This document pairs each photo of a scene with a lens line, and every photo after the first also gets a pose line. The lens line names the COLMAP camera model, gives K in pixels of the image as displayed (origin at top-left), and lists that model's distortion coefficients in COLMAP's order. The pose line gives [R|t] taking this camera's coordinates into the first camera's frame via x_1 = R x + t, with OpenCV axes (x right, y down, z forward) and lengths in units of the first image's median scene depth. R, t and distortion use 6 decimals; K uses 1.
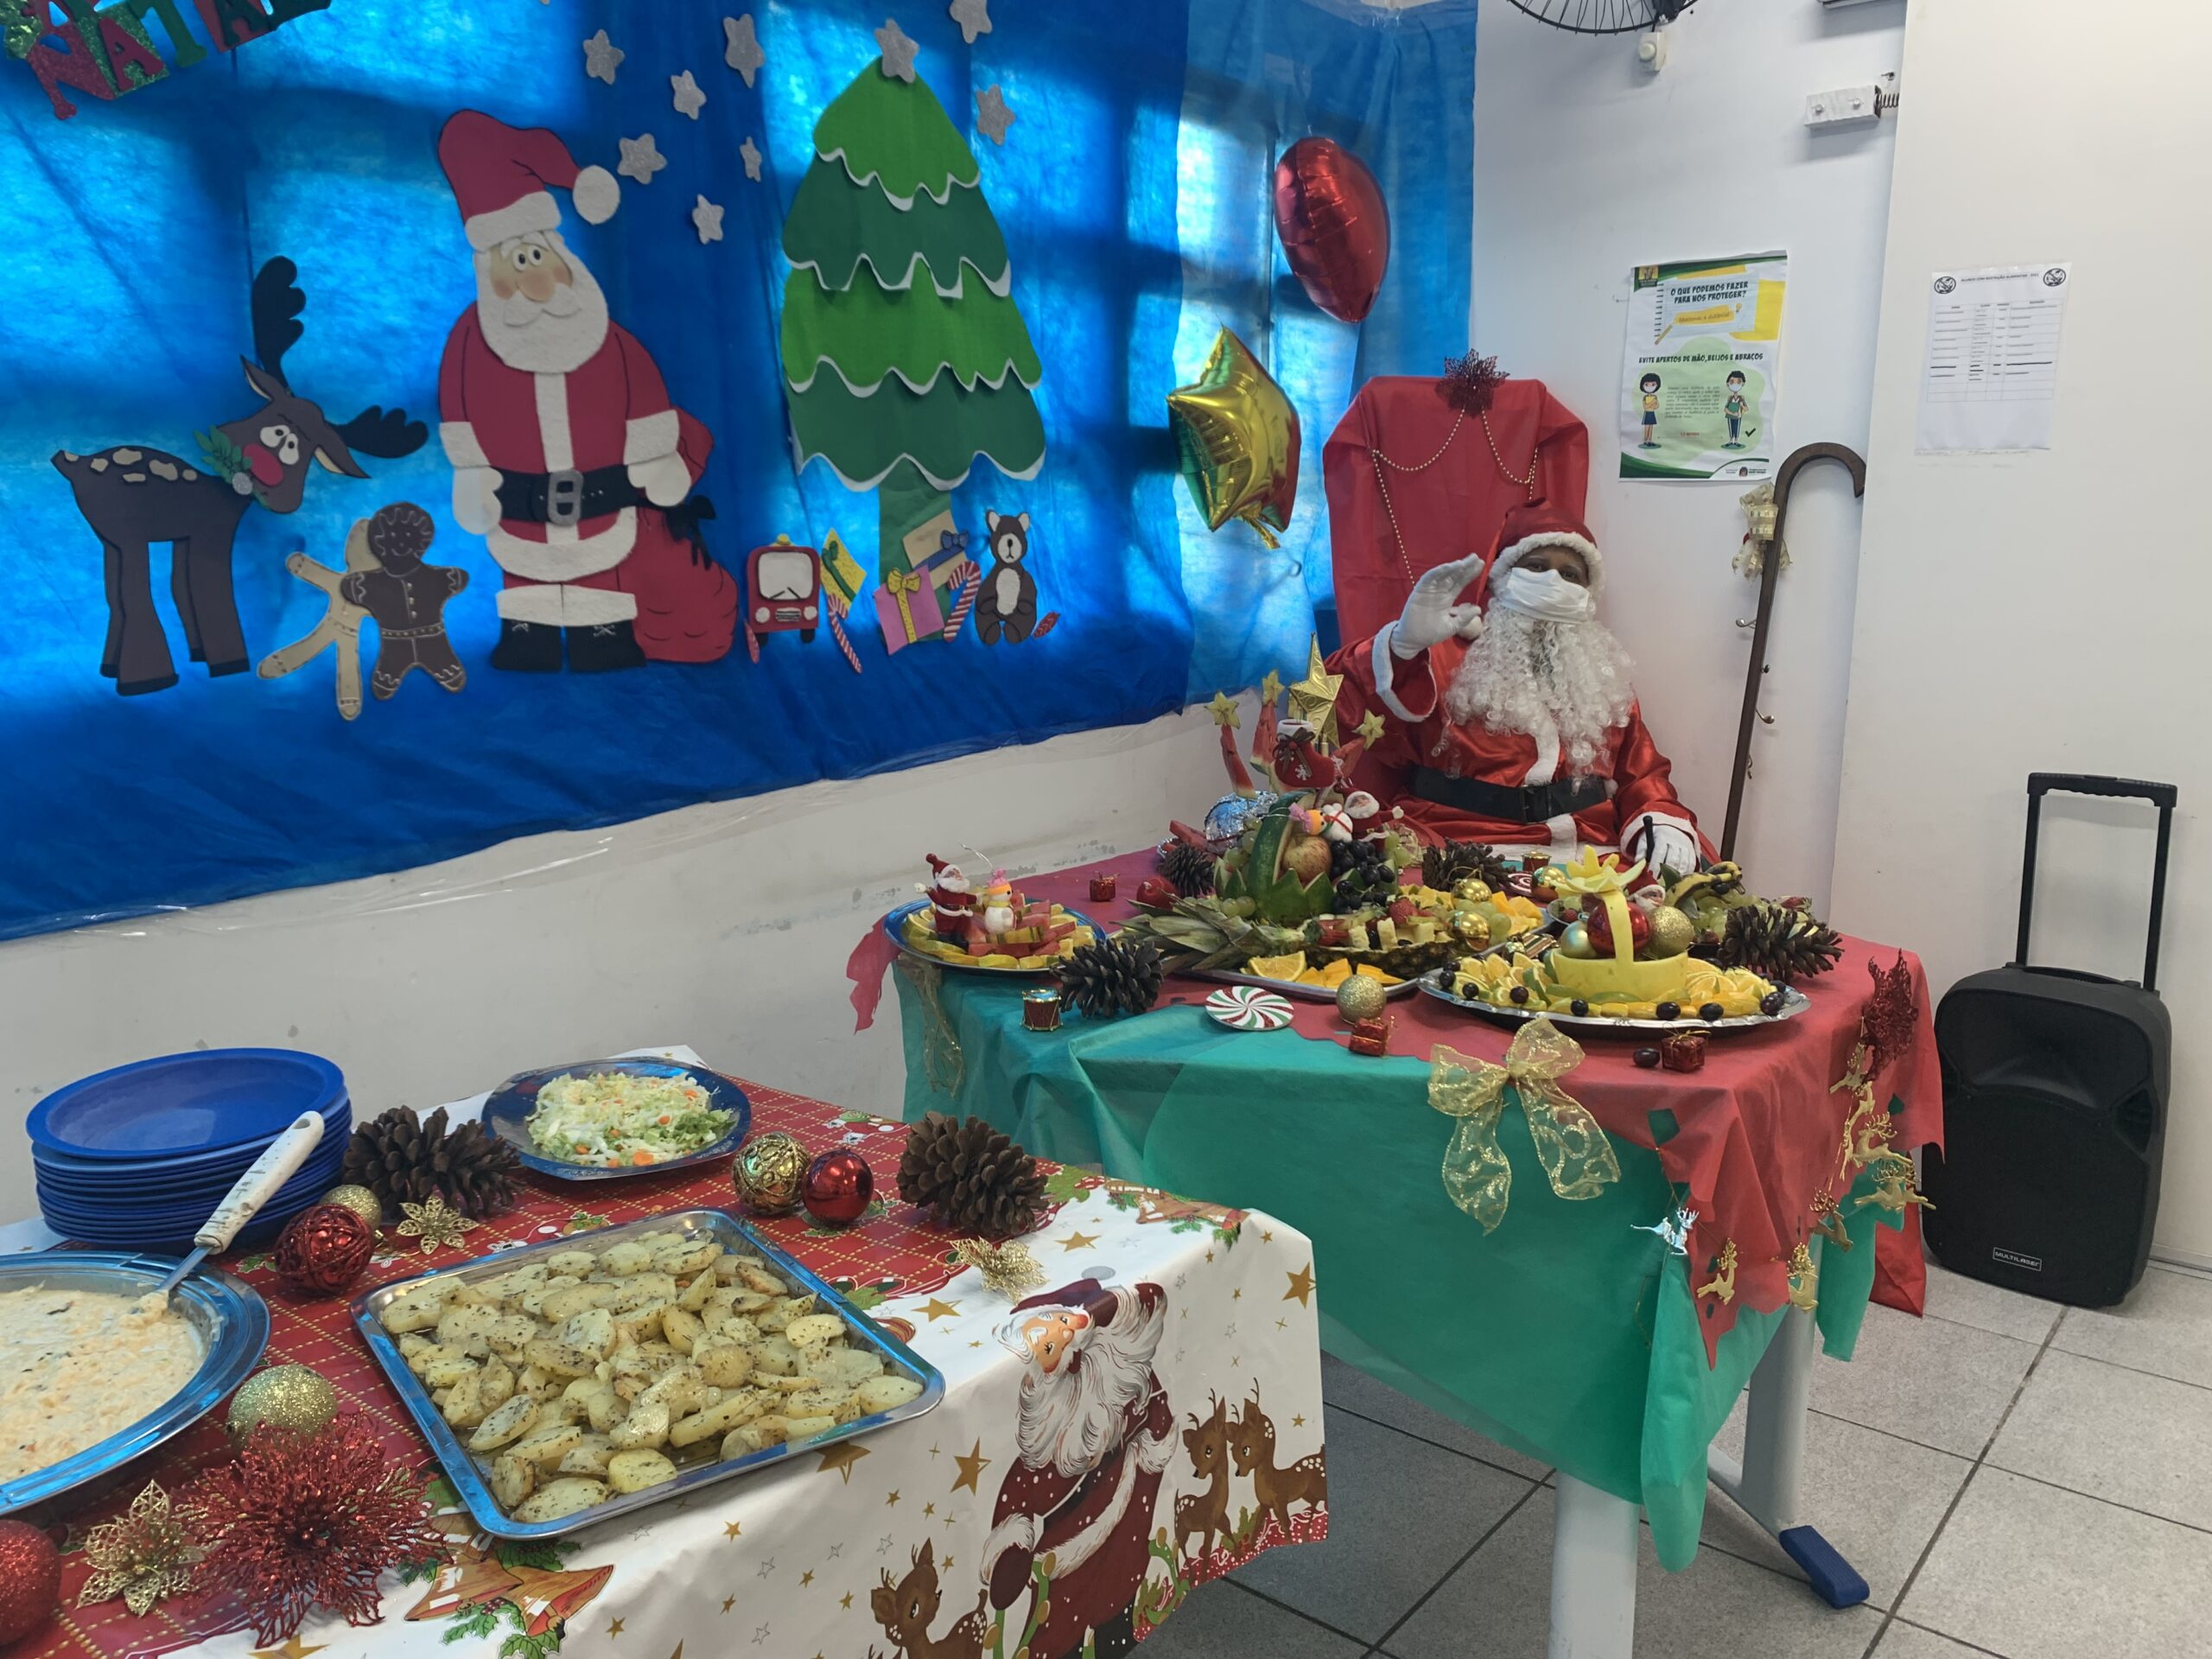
lens RADIAL K [[1706.9, 0, 1087.6], [0, 1706.9, 821.9], [0, 0, 1]] dist [0.012526, -0.008642]
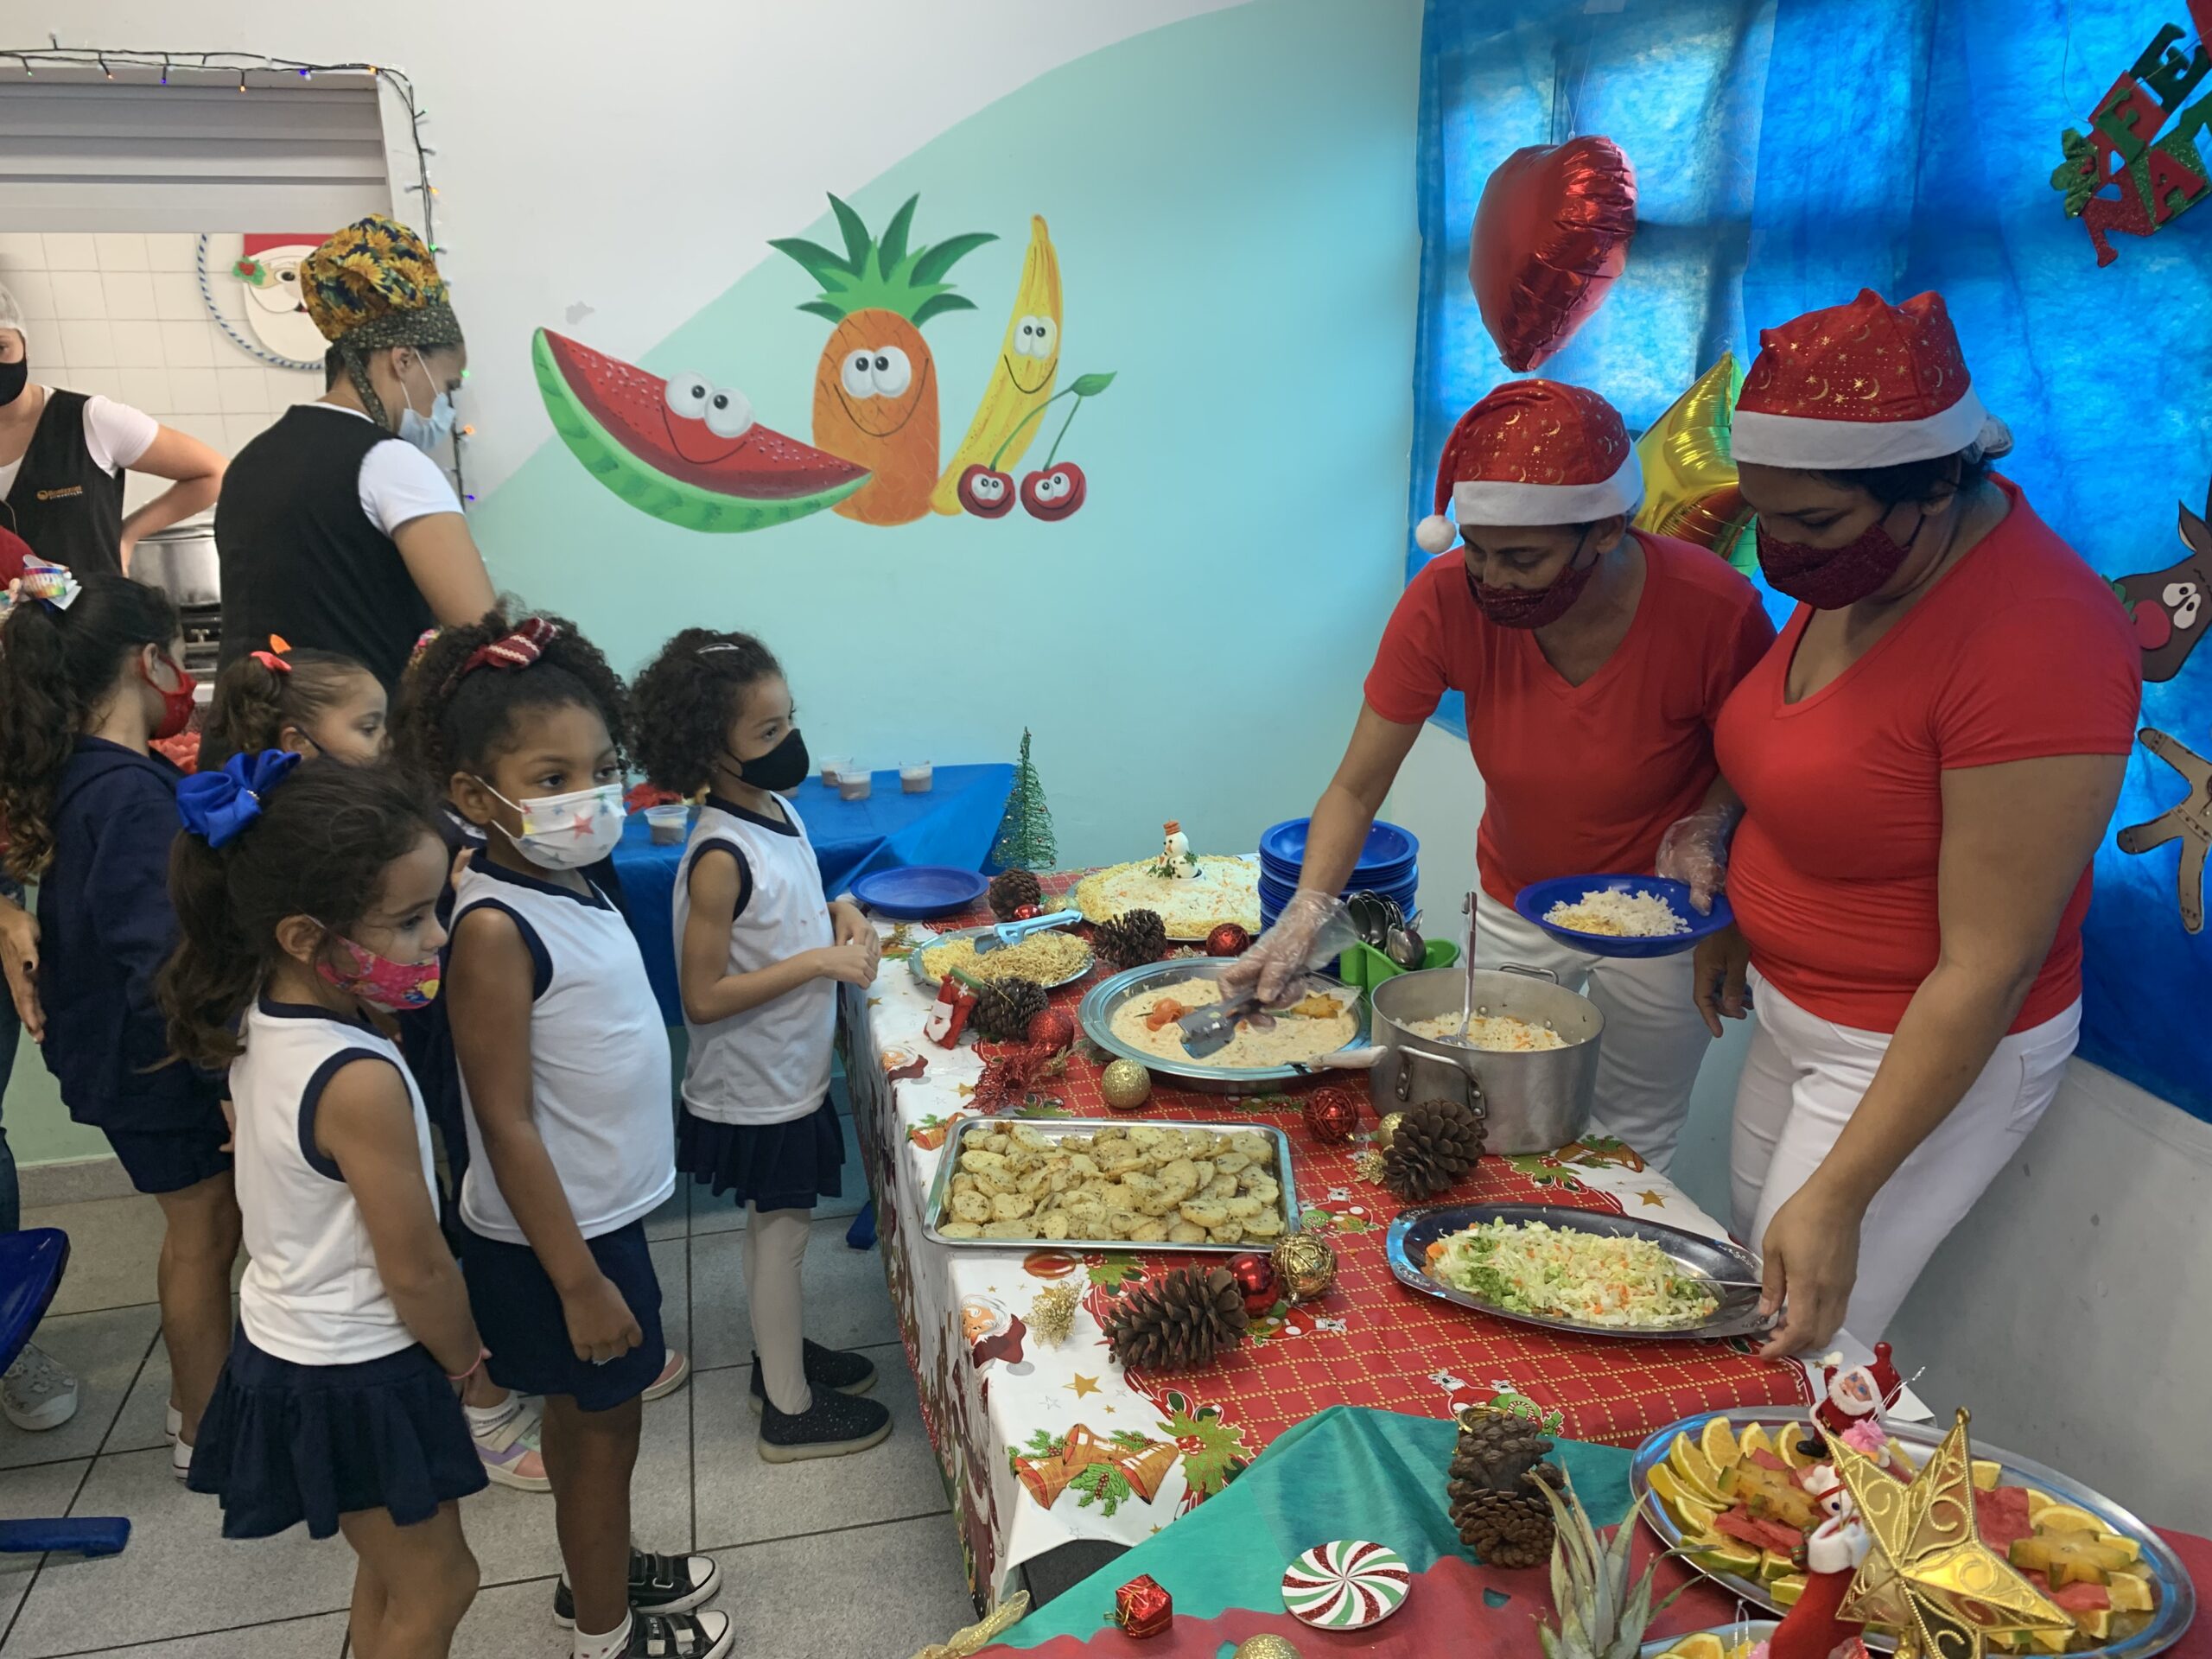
lens RADIAL K [[1706.9, 0, 1107.3], [0, 1706.9, 872.3], [0, 0, 1]] dist [0.012526, -0.008642]
pose [[-0.595873, 0.254272, -0.761762, 0.445295], [-0.124050, 0.908024, 0.400129, -0.305781], [0.793440, 0.332923, -0.509524, 0.856122]]
